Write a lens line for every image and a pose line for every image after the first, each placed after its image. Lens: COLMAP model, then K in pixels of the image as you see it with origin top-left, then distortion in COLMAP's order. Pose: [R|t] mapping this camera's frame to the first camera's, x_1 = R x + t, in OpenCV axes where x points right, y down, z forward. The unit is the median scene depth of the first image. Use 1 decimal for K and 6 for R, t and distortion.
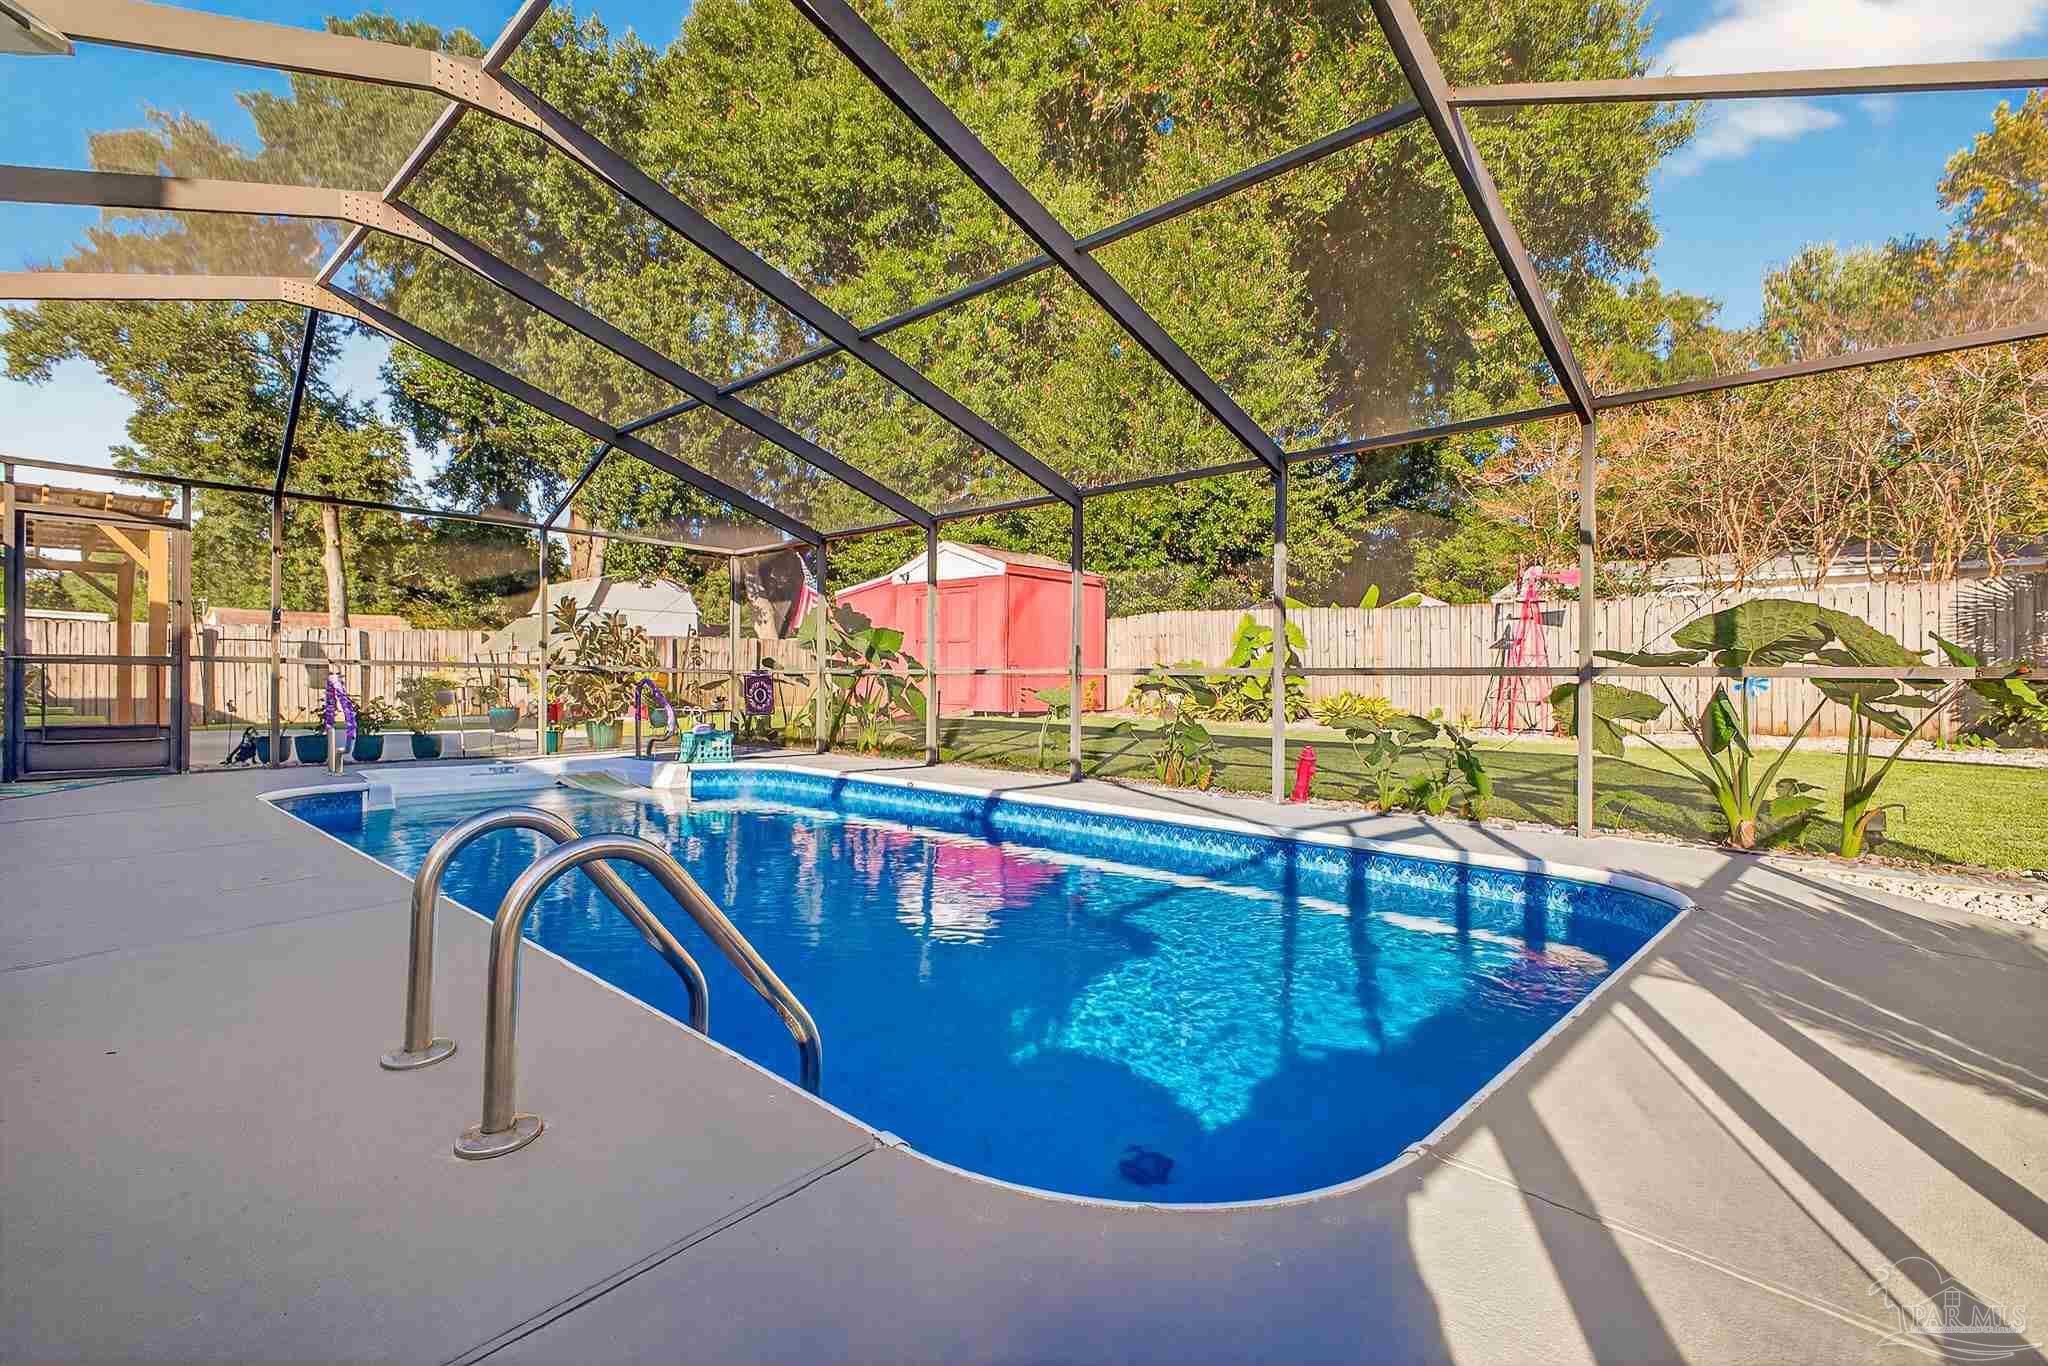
lens RADIAL K [[918.6, 0, 1033.9], [0, 918.6, 675.8], [0, 0, 1]] dist [0.003024, 0.000316]
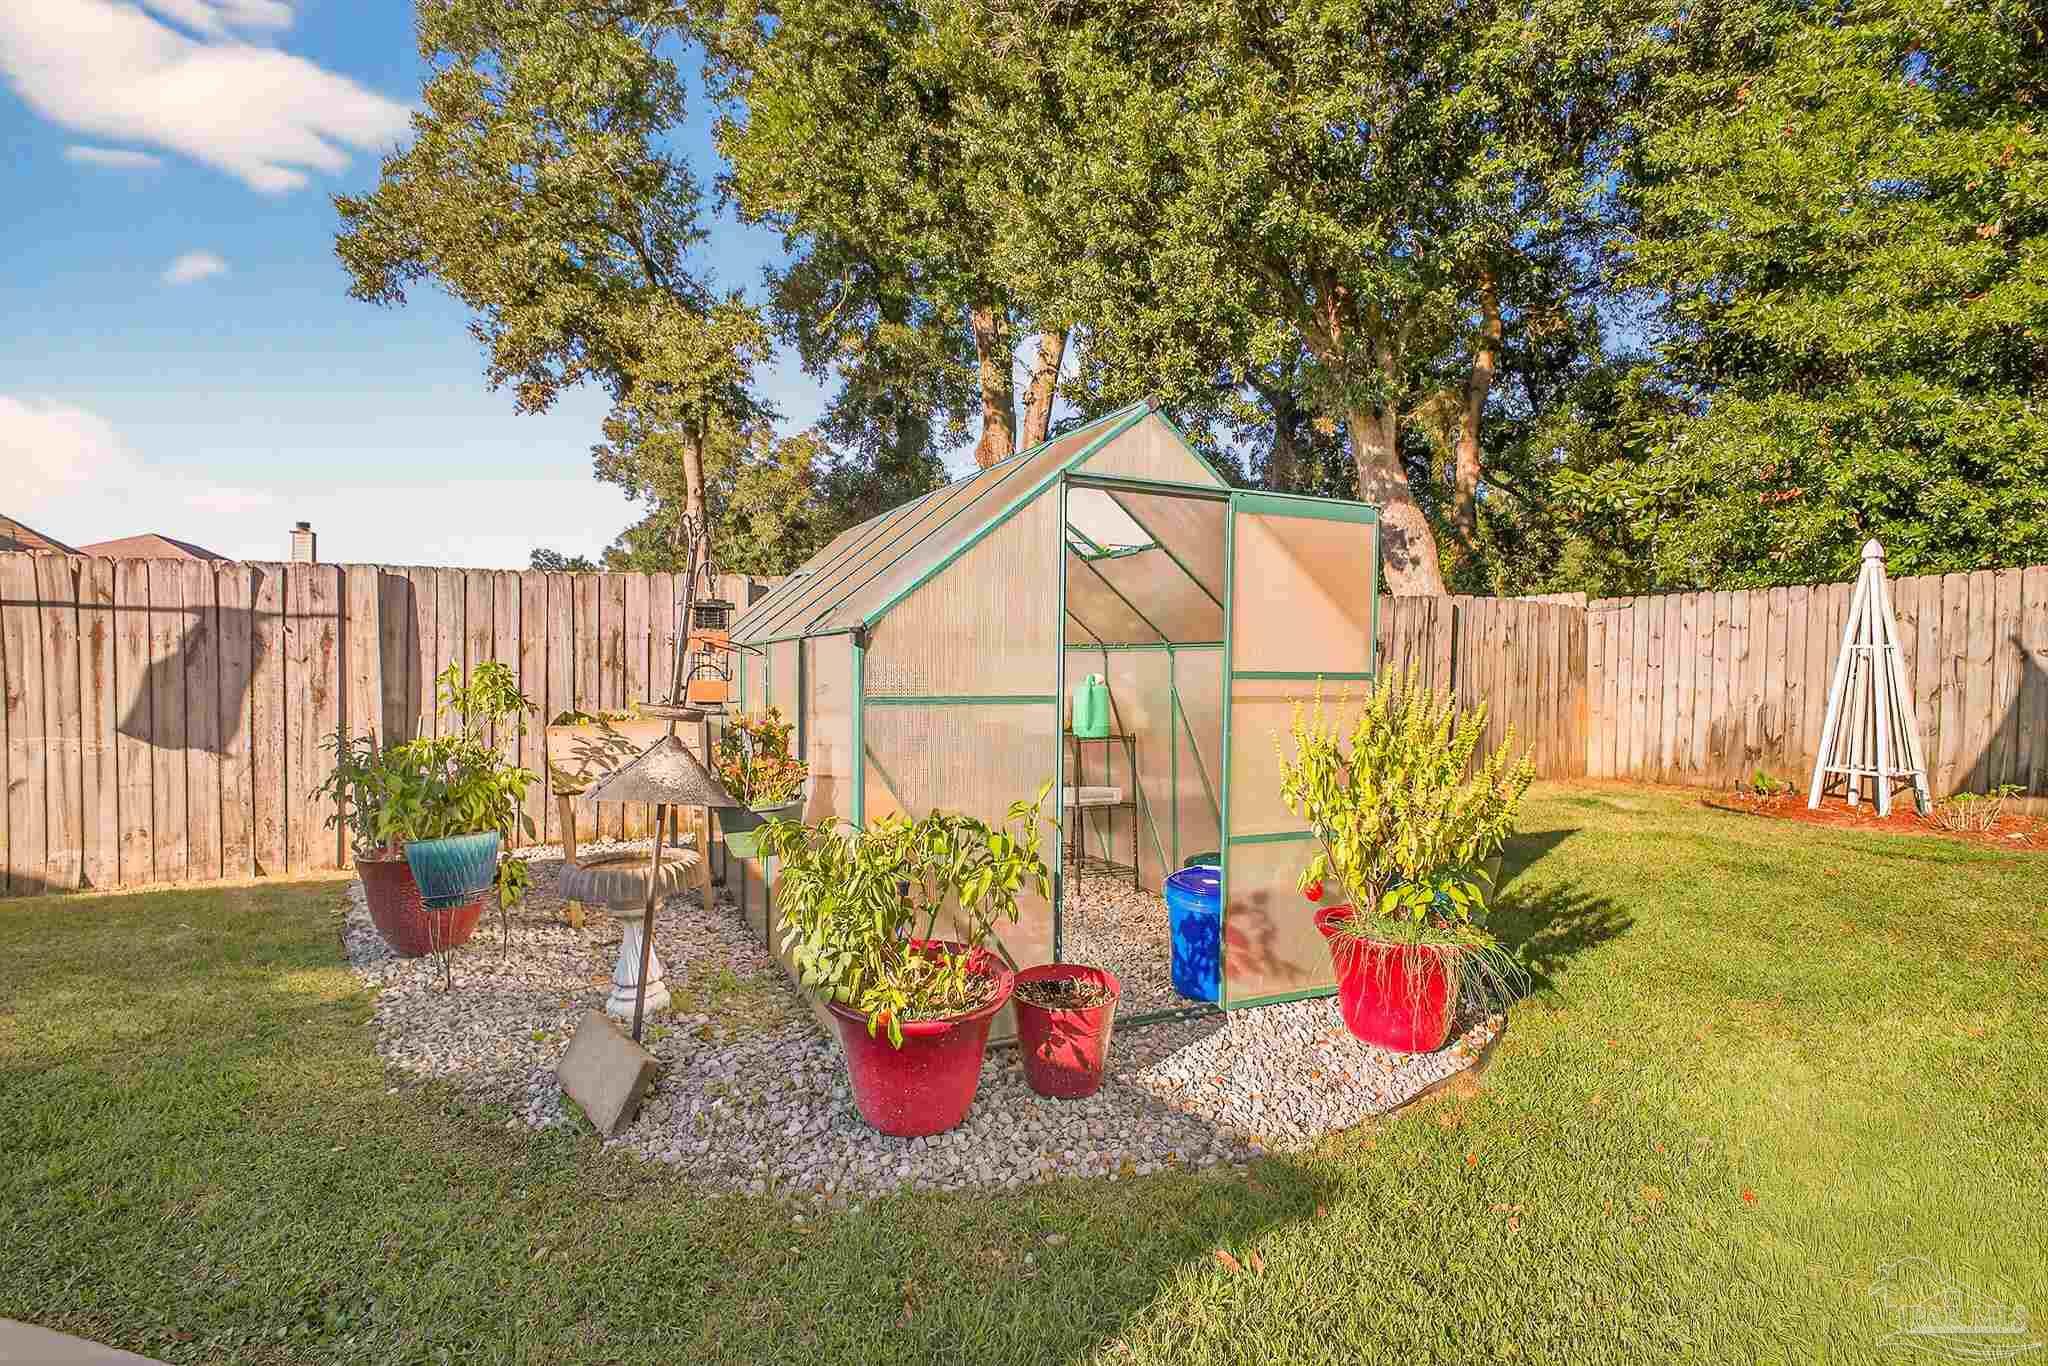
lens RADIAL K [[805.1, 0, 1027.8], [0, 805.1, 673.0], [0, 0, 1]] dist [0.000266, -0.000278]
pose [[0.917727, 0.012536, -0.397014, -0.226294], [-0.007595, 0.999873, 0.014016, -0.009440], [0.397139, -0.009847, 0.917706, 0.448480]]
